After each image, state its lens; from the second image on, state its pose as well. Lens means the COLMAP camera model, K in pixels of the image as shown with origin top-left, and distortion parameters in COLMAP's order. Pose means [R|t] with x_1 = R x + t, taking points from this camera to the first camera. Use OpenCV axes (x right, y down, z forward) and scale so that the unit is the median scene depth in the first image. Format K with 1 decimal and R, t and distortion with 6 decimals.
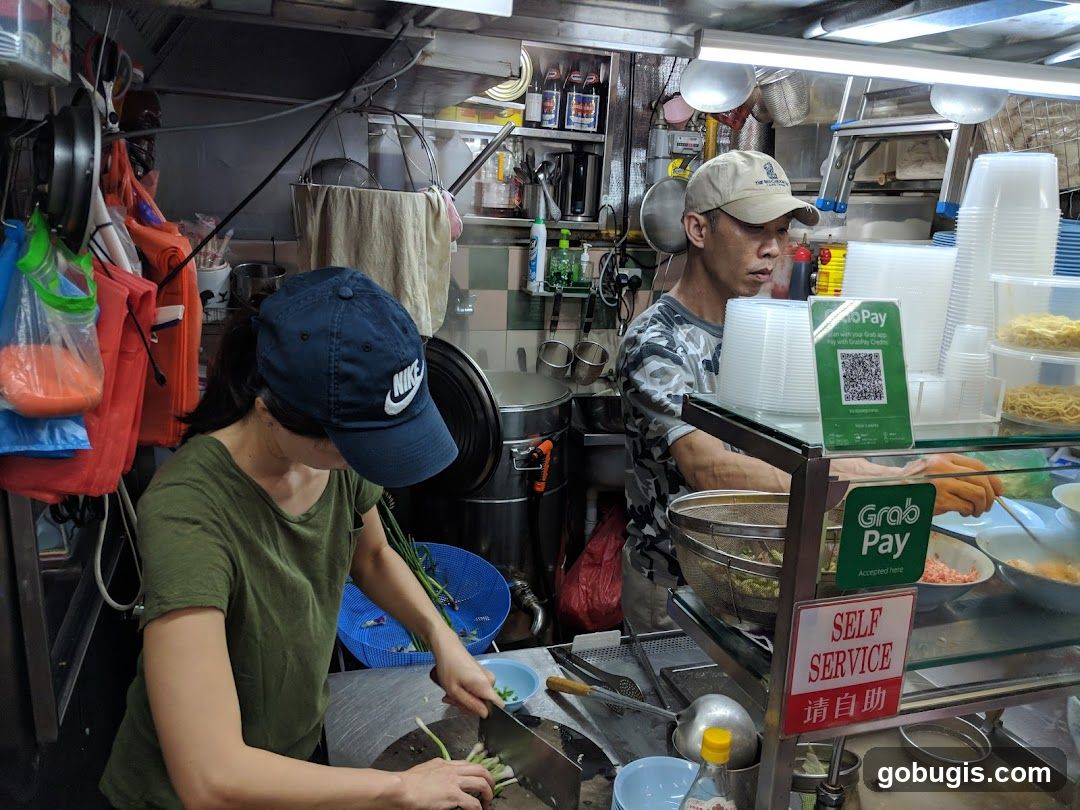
lens RADIAL K [[858.3, 0, 535.2], [0, 858.3, 412.4], [0, 0, 1]] dist [0.008009, -0.023079]
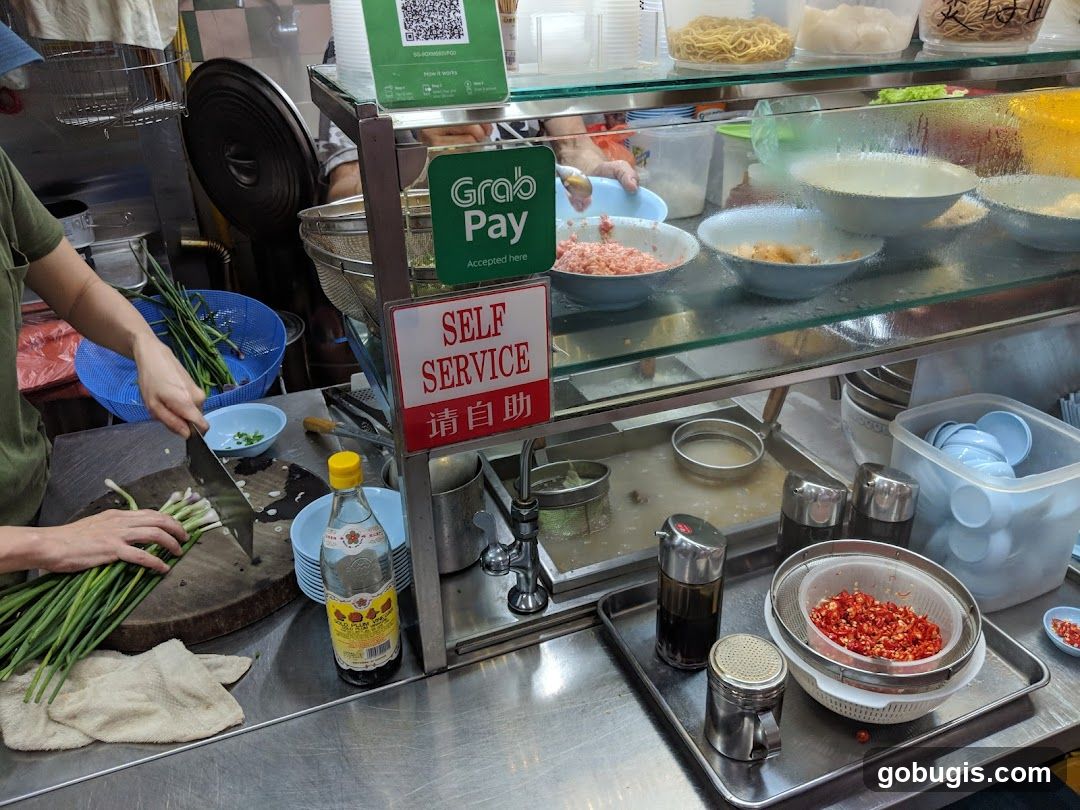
lens RADIAL K [[858.3, 0, 546.2], [0, 858.3, 404.5], [0, 0, 1]] dist [0.008009, -0.023079]
pose [[0.996435, -0.080757, 0.024393, 0.418154], [0.071225, 0.960296, 0.269738, 0.096960], [-0.045208, -0.267040, 0.962625, 0.144138]]
